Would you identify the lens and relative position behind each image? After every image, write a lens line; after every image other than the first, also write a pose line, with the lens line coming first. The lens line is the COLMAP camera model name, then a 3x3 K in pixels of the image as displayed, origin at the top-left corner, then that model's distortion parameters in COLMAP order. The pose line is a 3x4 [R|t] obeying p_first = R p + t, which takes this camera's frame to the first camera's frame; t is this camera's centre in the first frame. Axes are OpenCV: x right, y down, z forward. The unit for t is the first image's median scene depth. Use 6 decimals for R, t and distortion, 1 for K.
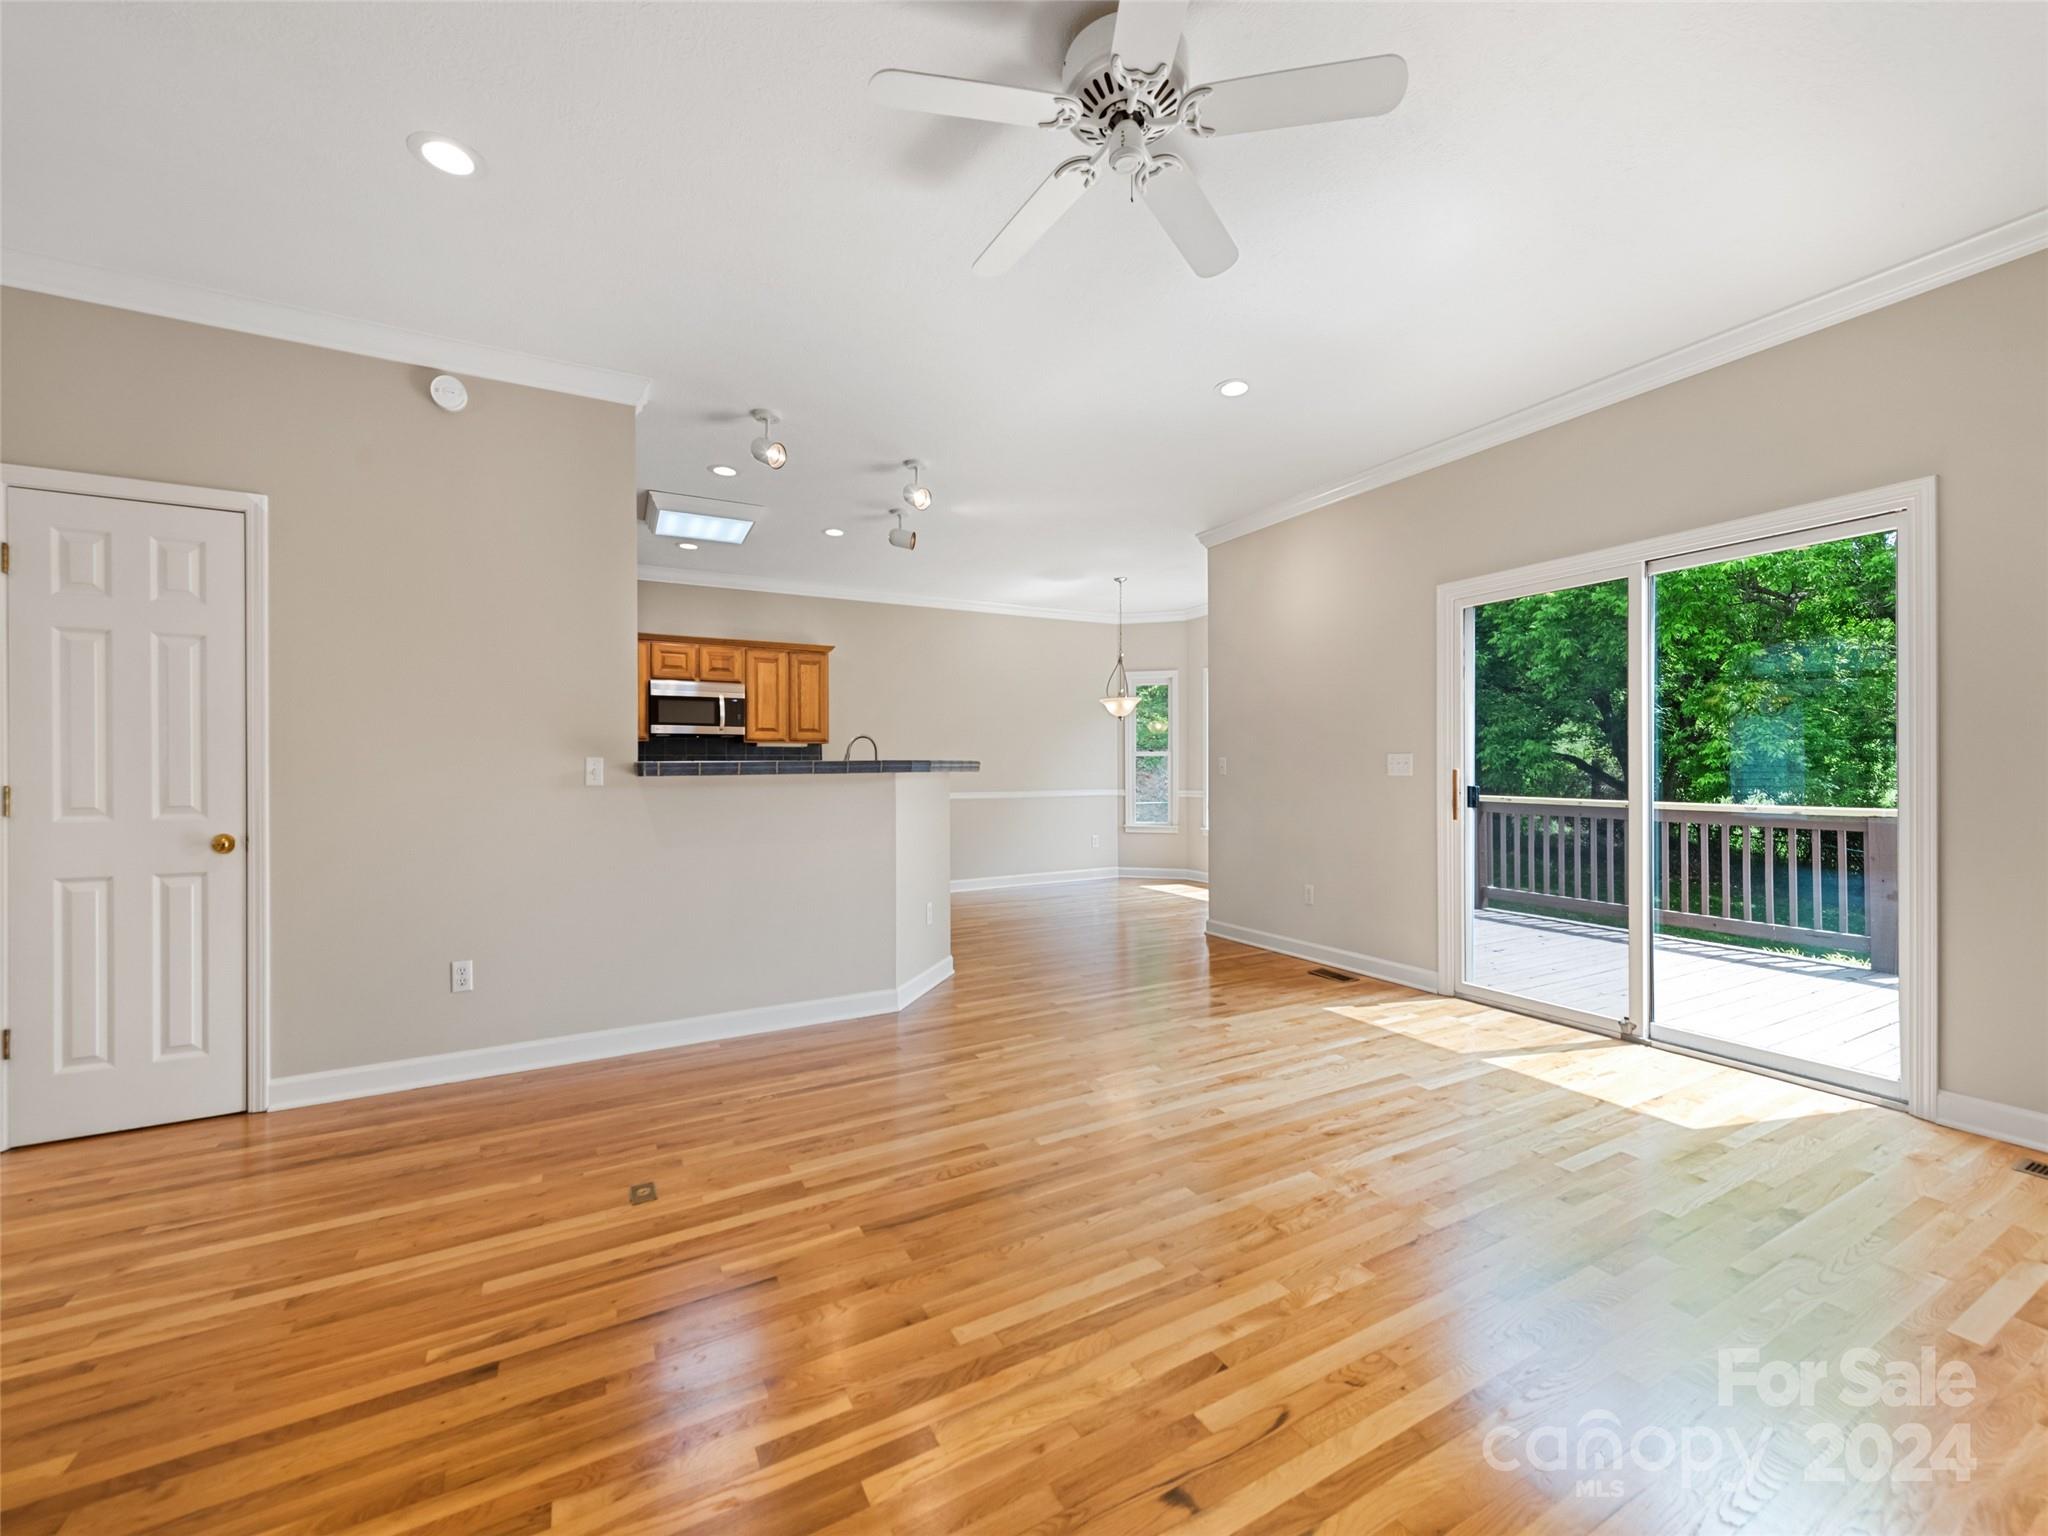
lens RADIAL K [[822.5, 0, 1035.6], [0, 822.5, 771.7], [0, 0, 1]] dist [0.007718, -0.001007]
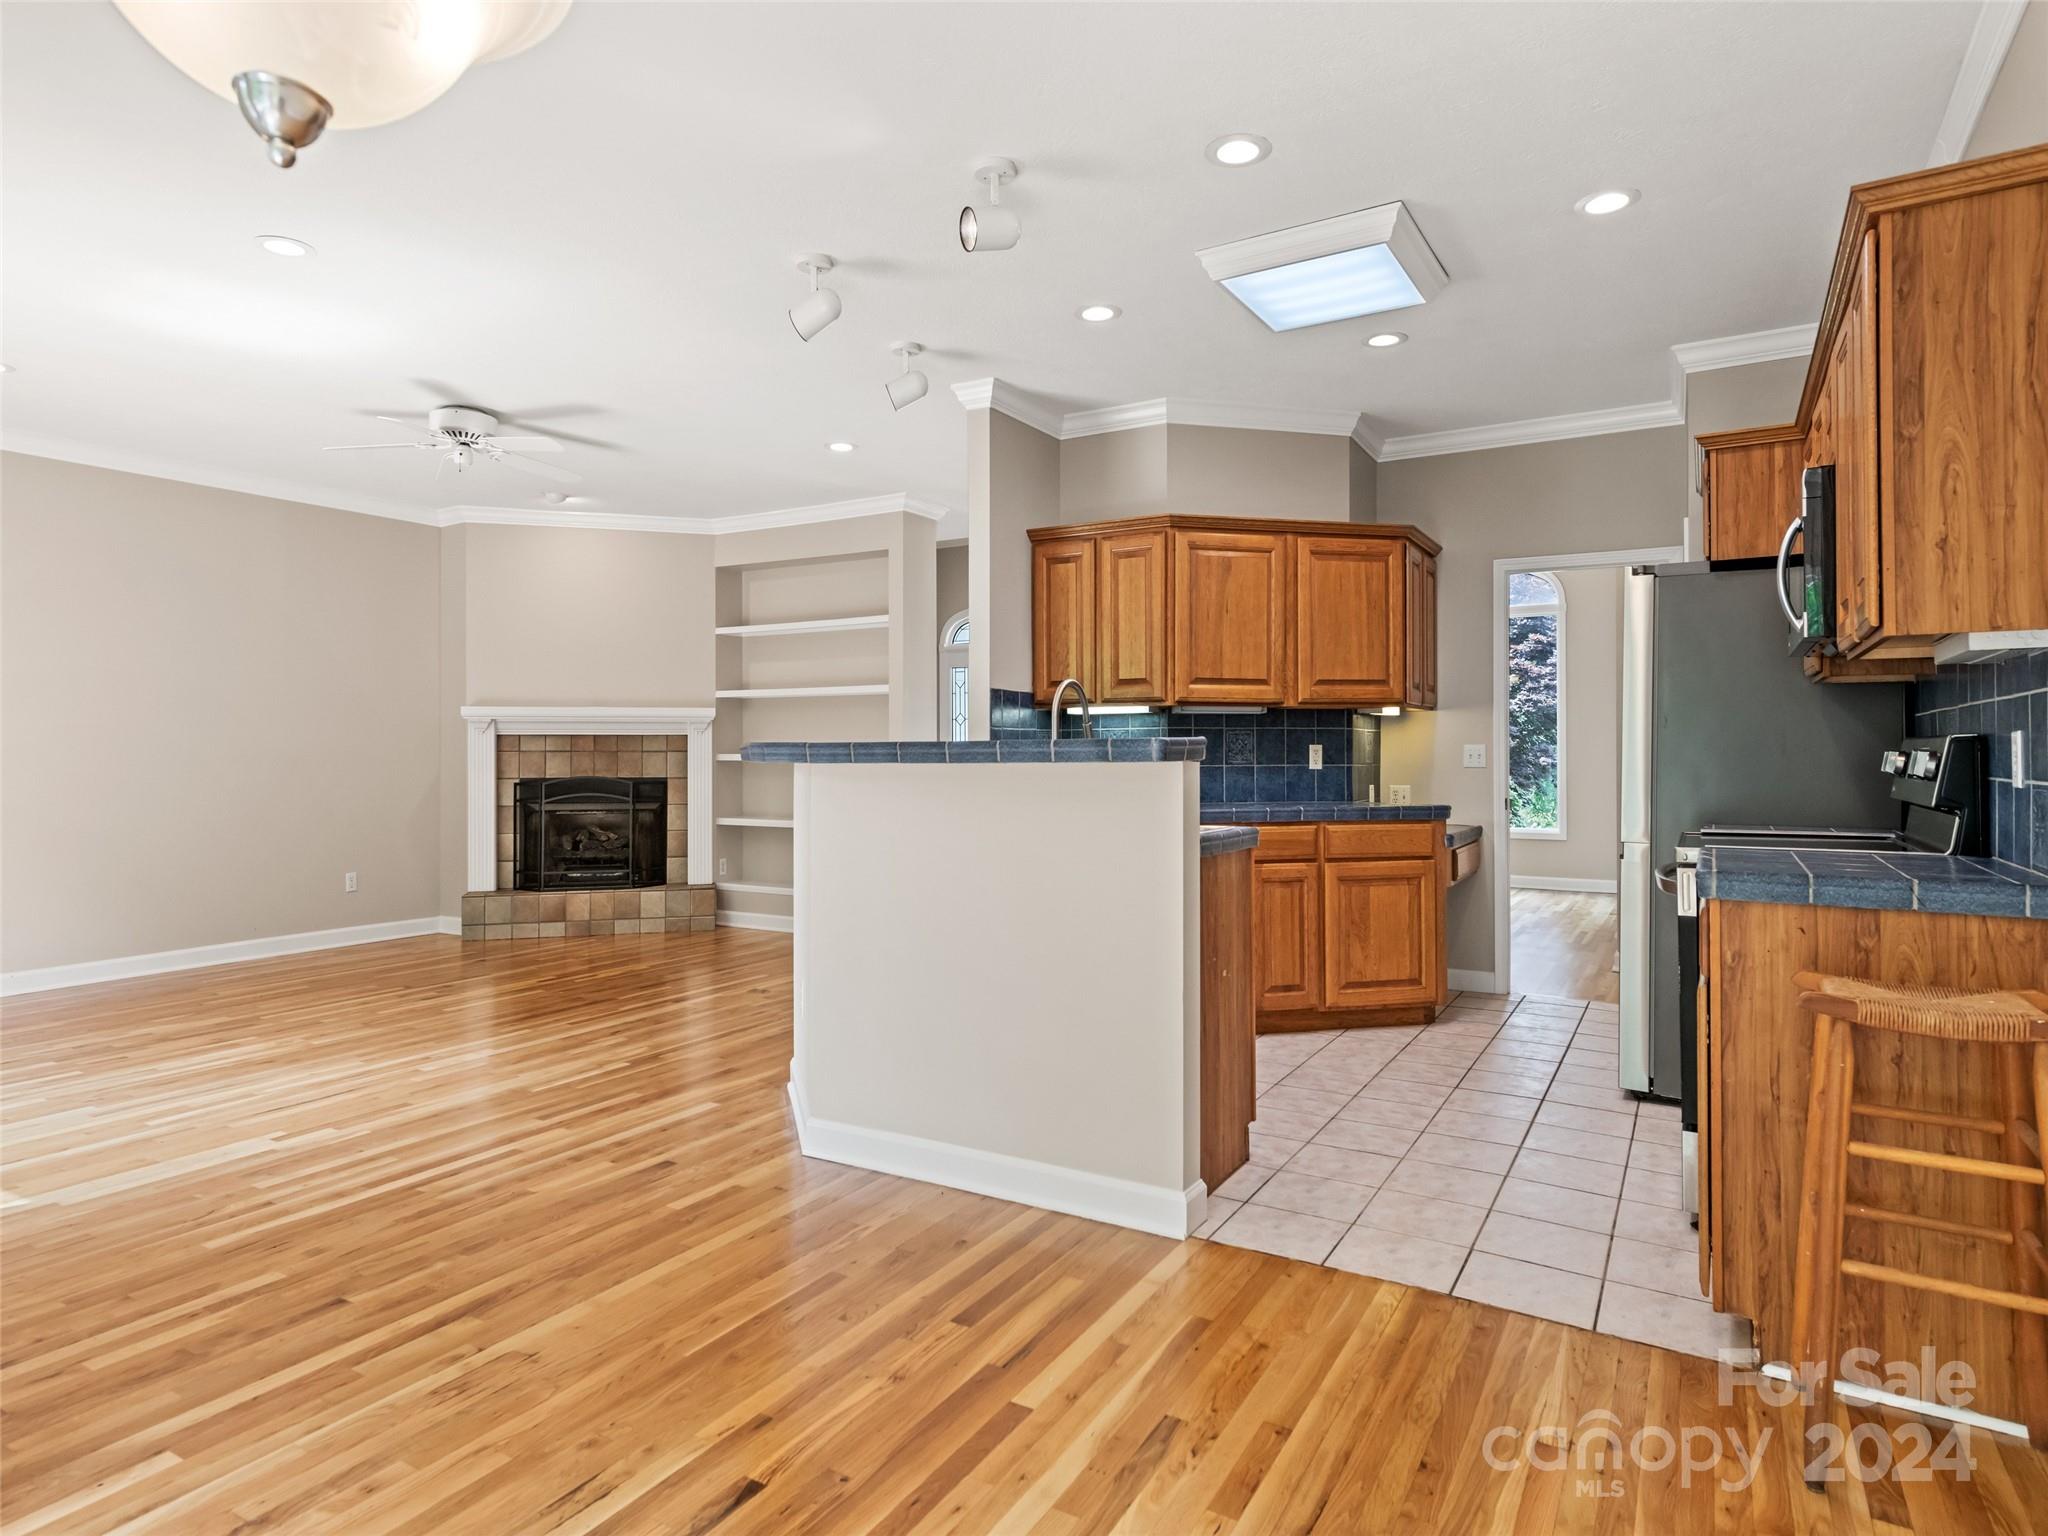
lens RADIAL K [[1131.2, 0, 1010.3], [0, 1131.2, 744.0], [0, 0, 1]] dist [0.008188, -0.005618]
pose [[-0.866111, -0.000663, -0.499850, 0.157714], [0.002545, 0.999980, -0.005735, -0.007291], [0.499844, -0.006239, -0.866093, 1.872701]]
